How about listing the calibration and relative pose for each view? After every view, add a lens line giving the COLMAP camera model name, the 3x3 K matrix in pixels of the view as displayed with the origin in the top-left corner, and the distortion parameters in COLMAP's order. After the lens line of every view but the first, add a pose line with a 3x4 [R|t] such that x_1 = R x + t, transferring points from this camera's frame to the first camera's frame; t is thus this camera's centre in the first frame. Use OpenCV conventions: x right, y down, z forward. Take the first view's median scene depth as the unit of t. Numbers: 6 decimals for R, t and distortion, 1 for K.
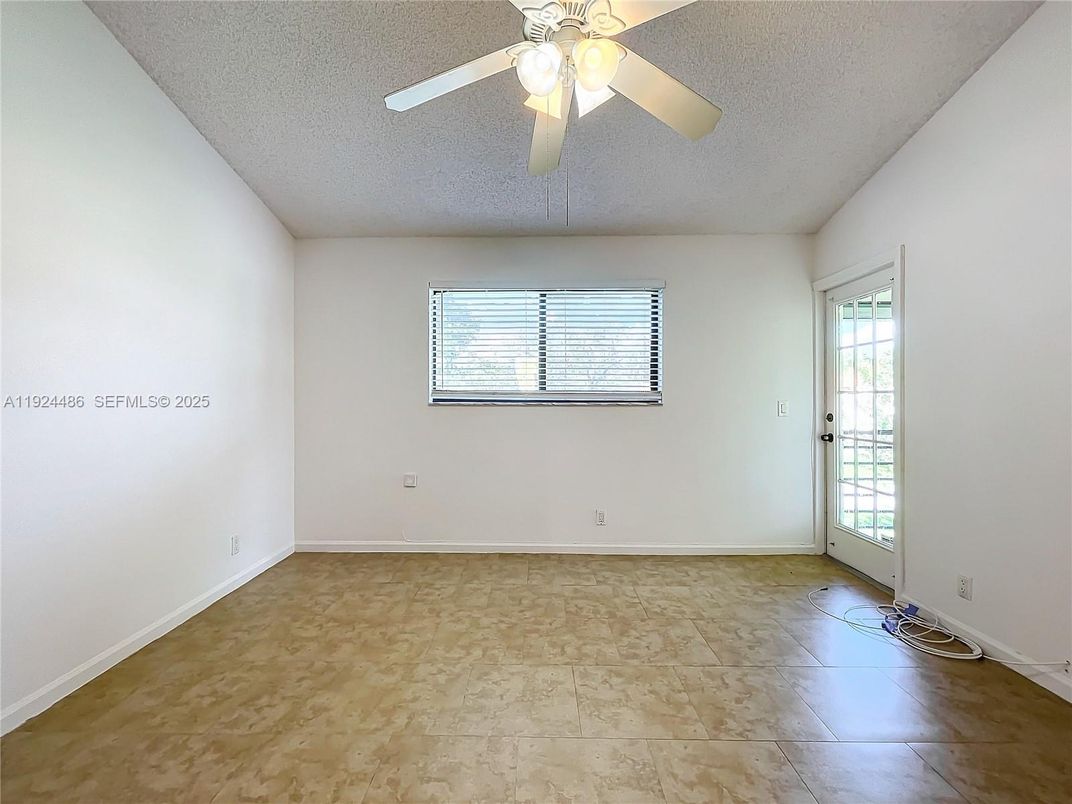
lens RADIAL K [[471.0, 0, 541.6], [0, 471.0, 403.3], [0, 0, 1]] dist [0.004351, -0.000916]
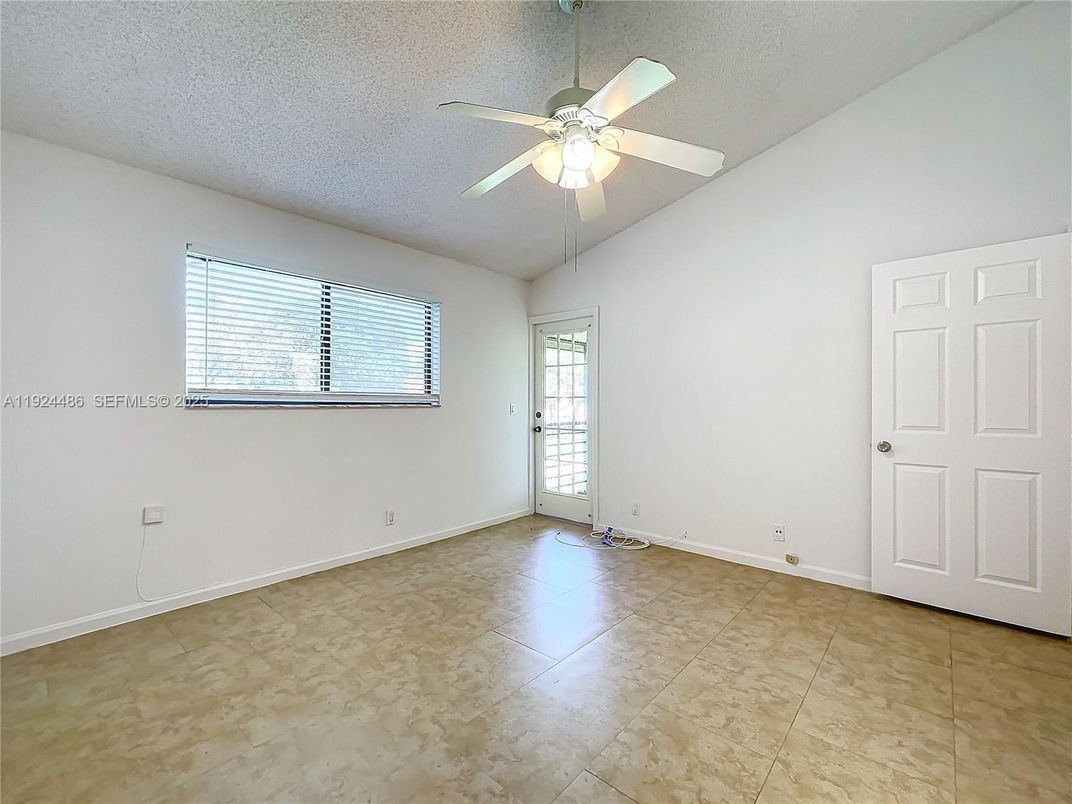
lens RADIAL K [[471.0, 0, 538.4], [0, 471.0, 401.5], [0, 0, 1]] dist [0.004351, -0.000916]
pose [[0.643674, 0.002449, 0.765296, -0.530571], [0.001279, 0.999990, -0.004275, -0.003744], [-0.765299, 0.003730, 0.643665, 0.111806]]
